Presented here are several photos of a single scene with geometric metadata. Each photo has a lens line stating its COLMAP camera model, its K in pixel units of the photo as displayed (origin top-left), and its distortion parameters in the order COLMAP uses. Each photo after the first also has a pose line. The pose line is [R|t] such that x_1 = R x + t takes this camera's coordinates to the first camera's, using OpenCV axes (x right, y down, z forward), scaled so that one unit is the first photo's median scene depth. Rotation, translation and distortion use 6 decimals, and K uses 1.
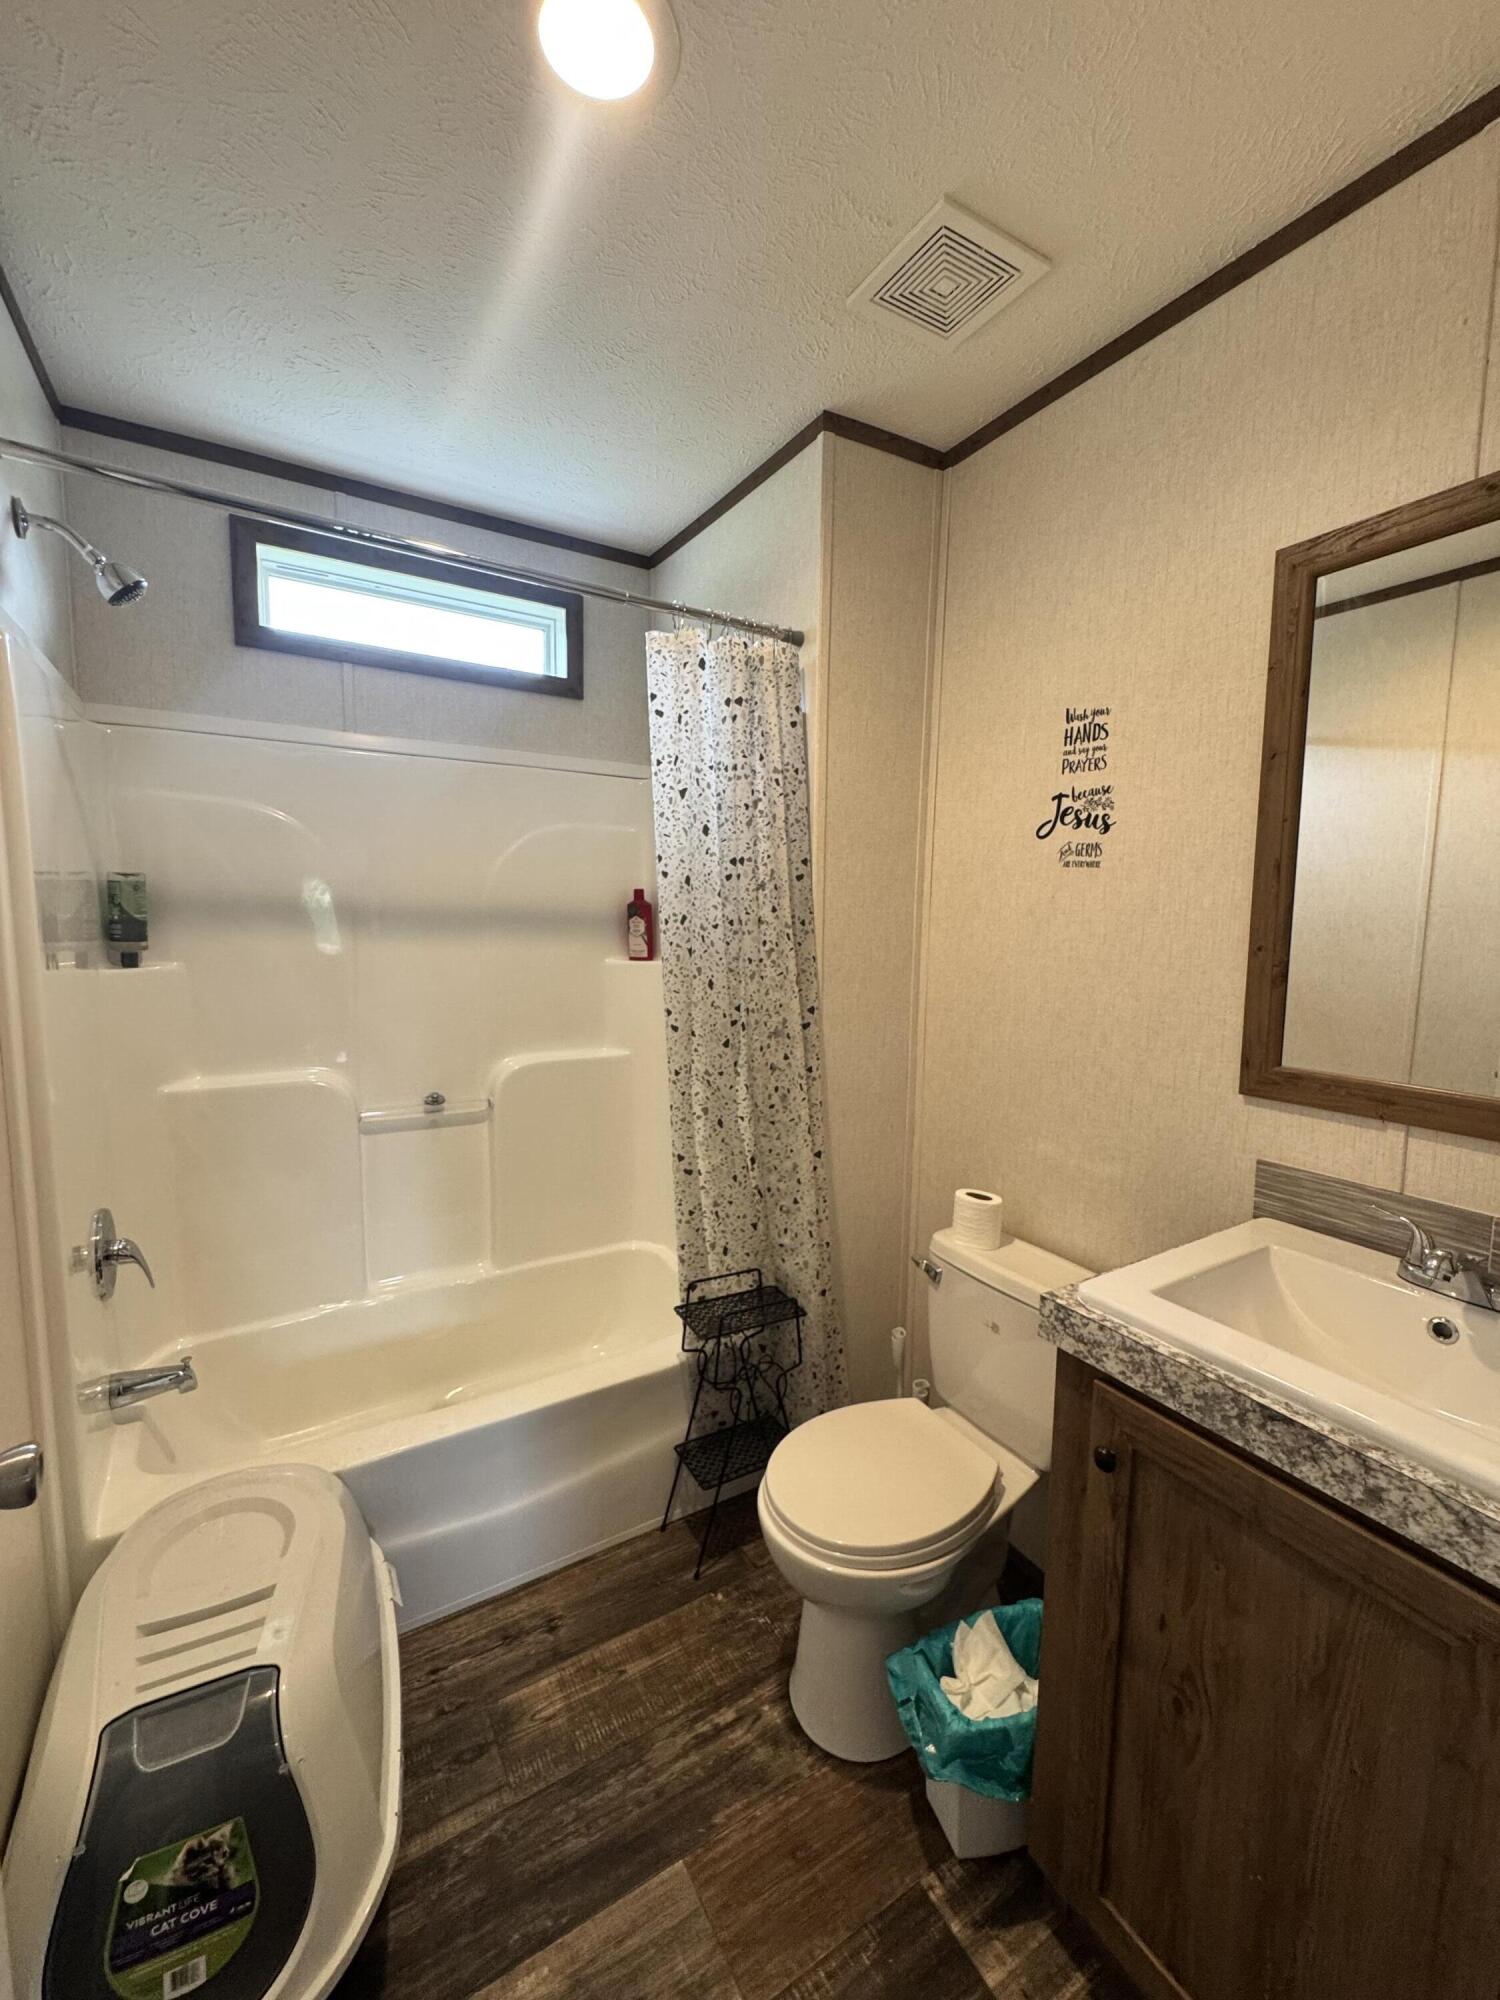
lens RADIAL K [[801.7, 0, 750.0], [0, 801.7, 1007.9], [0, 0, 1]] dist [-0.003927, 0.000628]
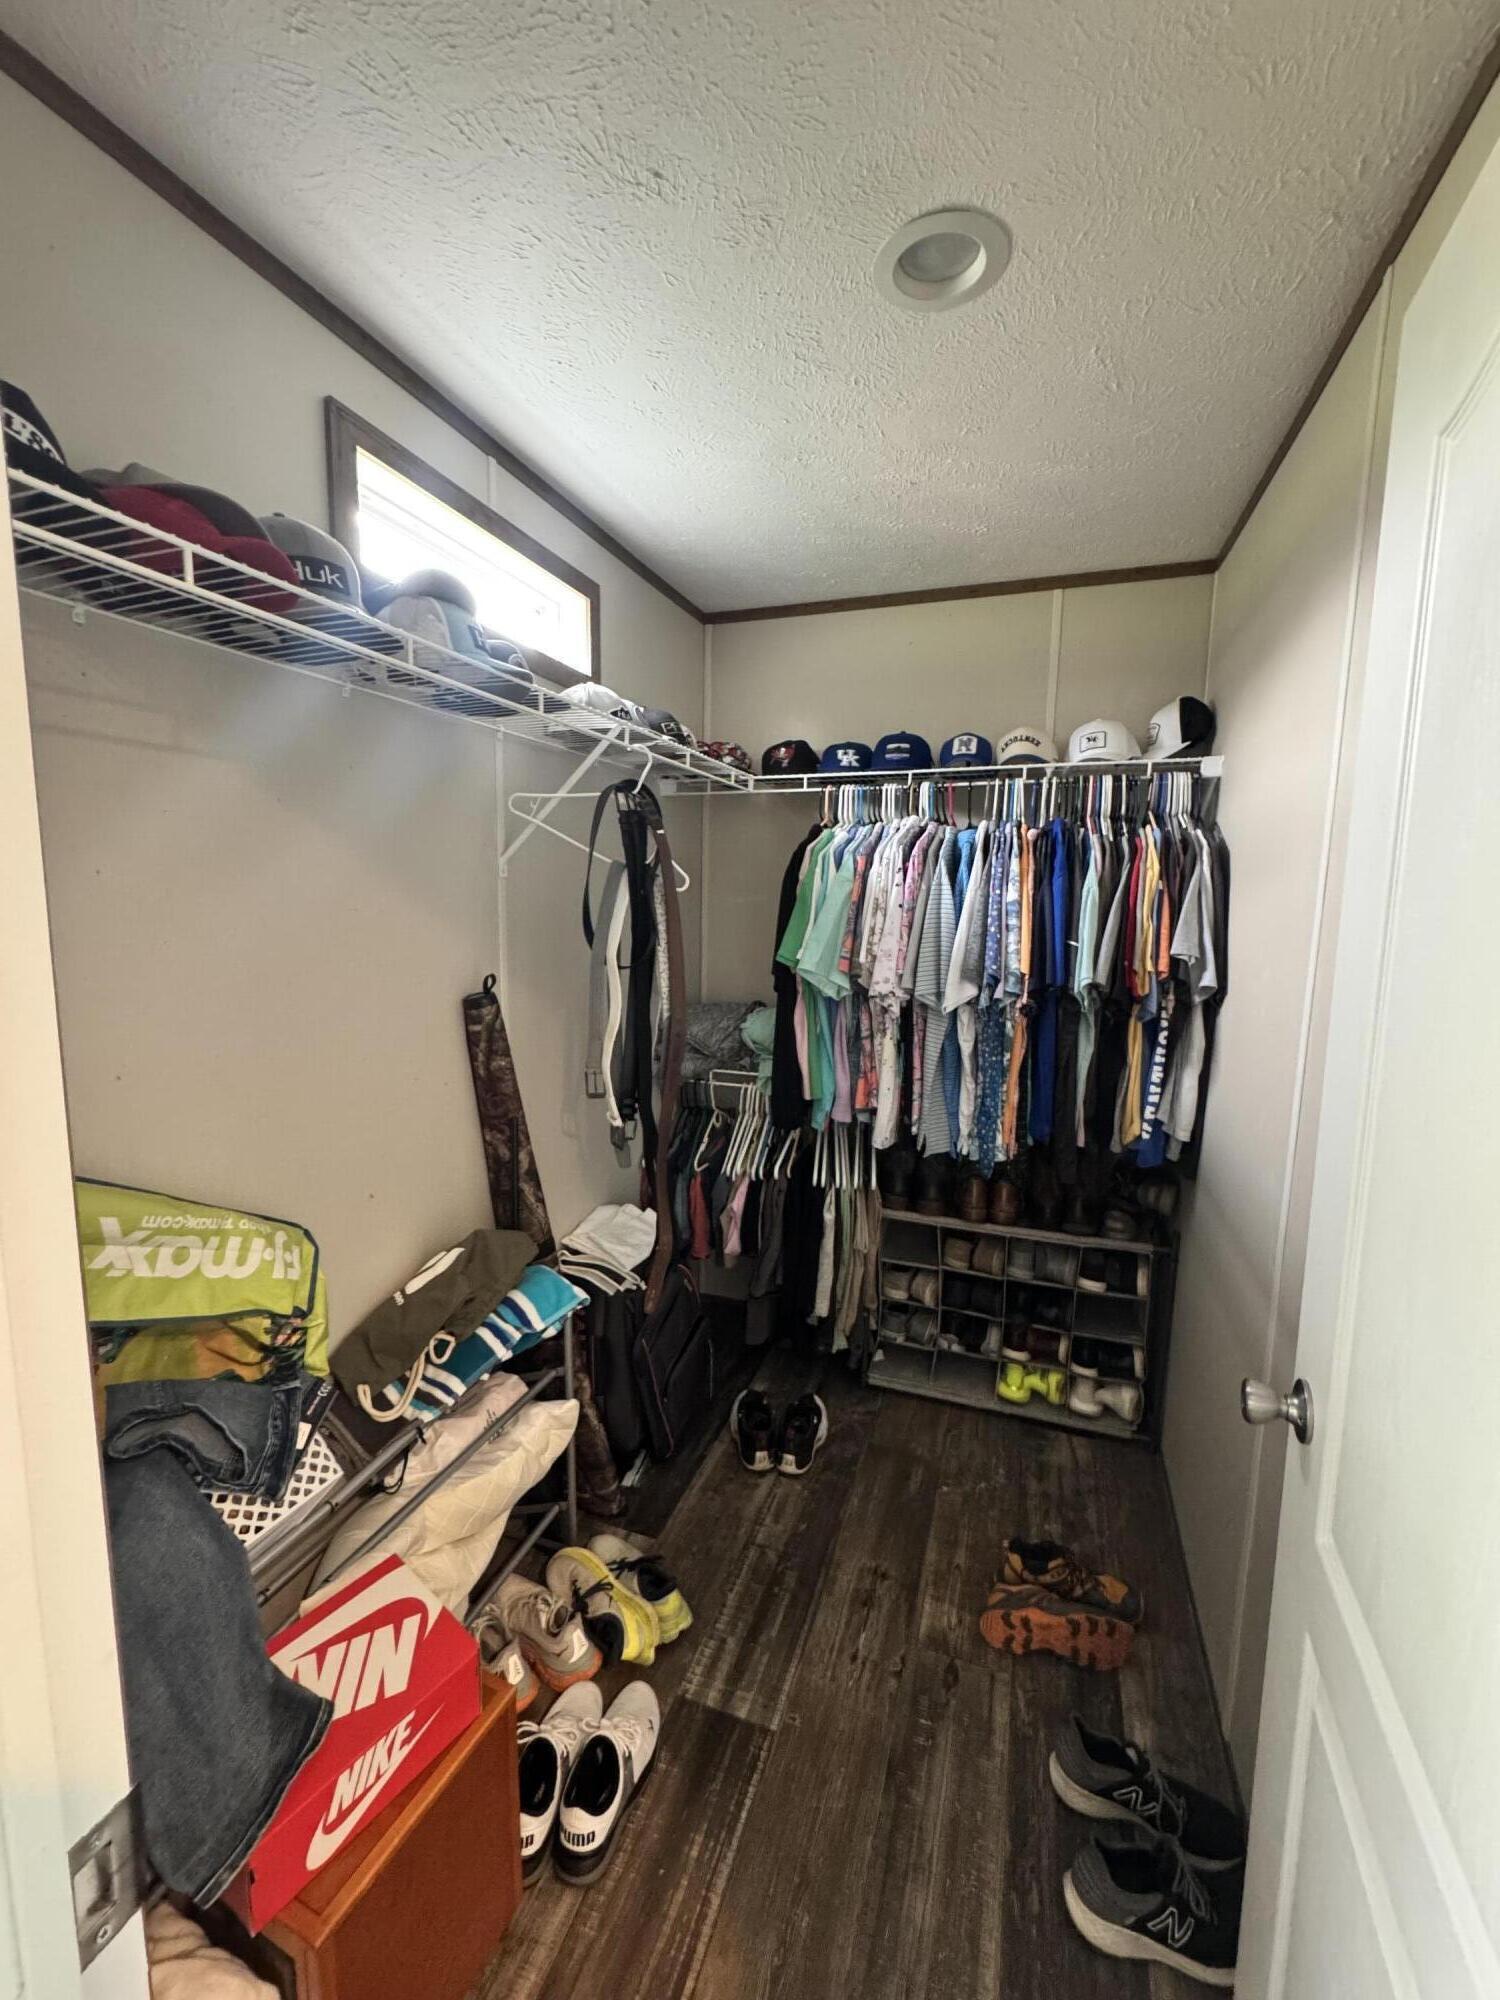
lens RADIAL K [[801.7, 0, 753.1], [0, 801.7, 1016.8], [0, 0, 1]] dist [-0.003927, 0.000628]
pose [[0.770490, -0.104580, 0.628815, -1.131900], [0.069613, 0.994355, 0.080077, -0.131963], [-0.633640, -0.017925, 0.773421, 0.277260]]
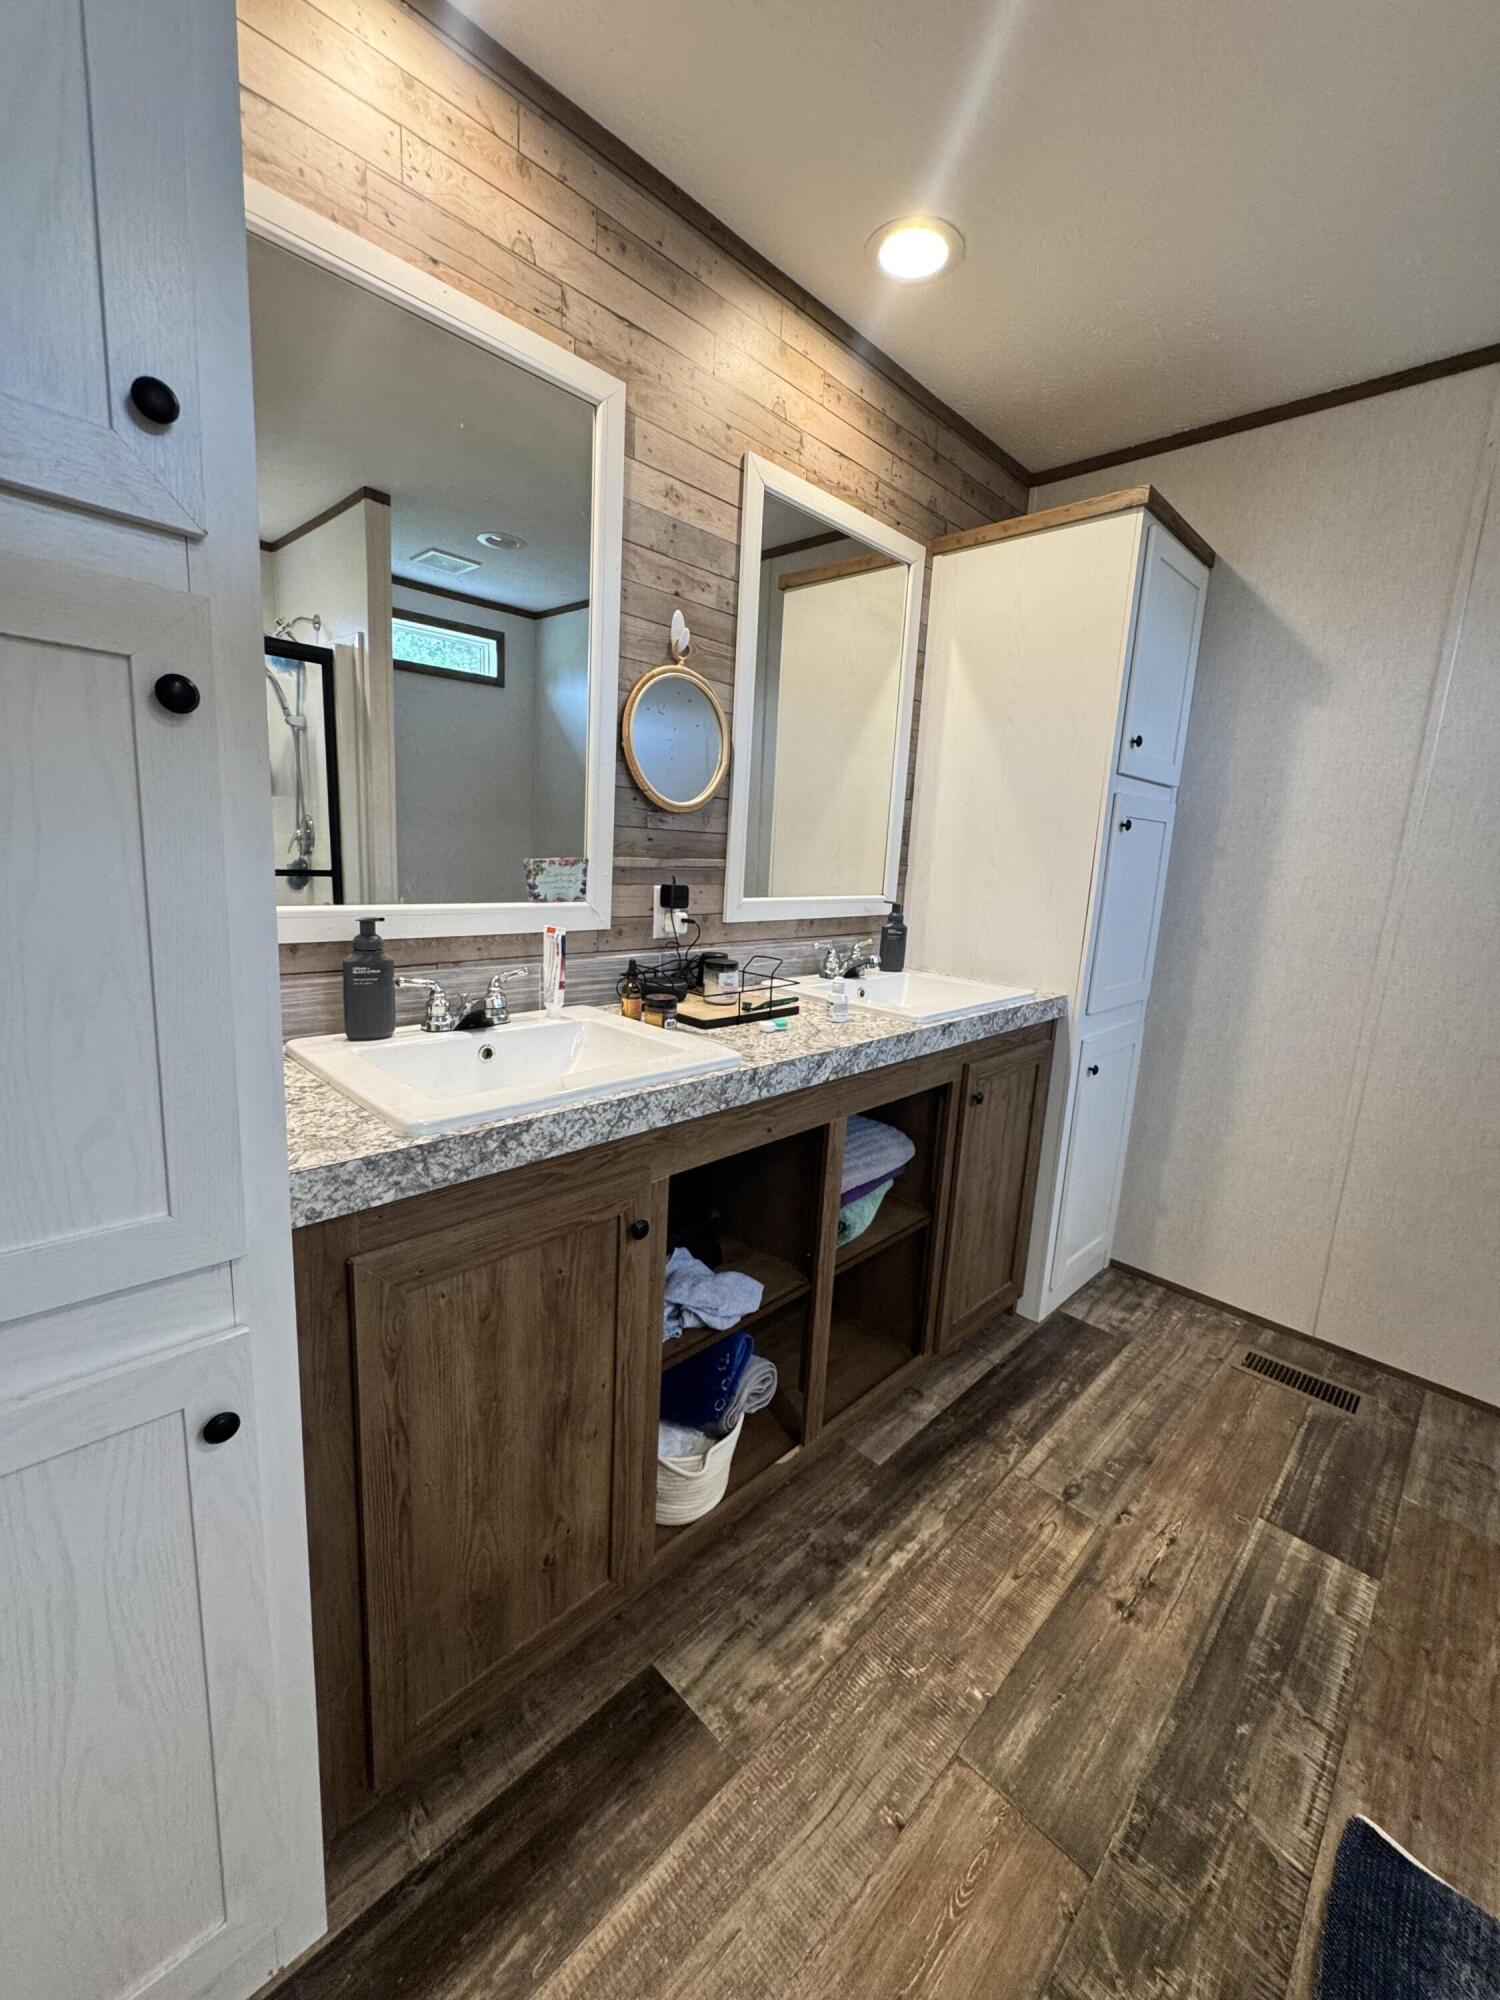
lens RADIAL K [[801.7, 0, 753.9], [0, 801.7, 1015.8], [0, 0, 1]] dist [-0.003927, 0.000628]
pose [[-0.964293, -0.014281, -0.264454, 0.431860], [-0.099788, 0.944545, 0.312853, -0.089404], [0.245320, 0.328071, -0.912243, 1.654686]]
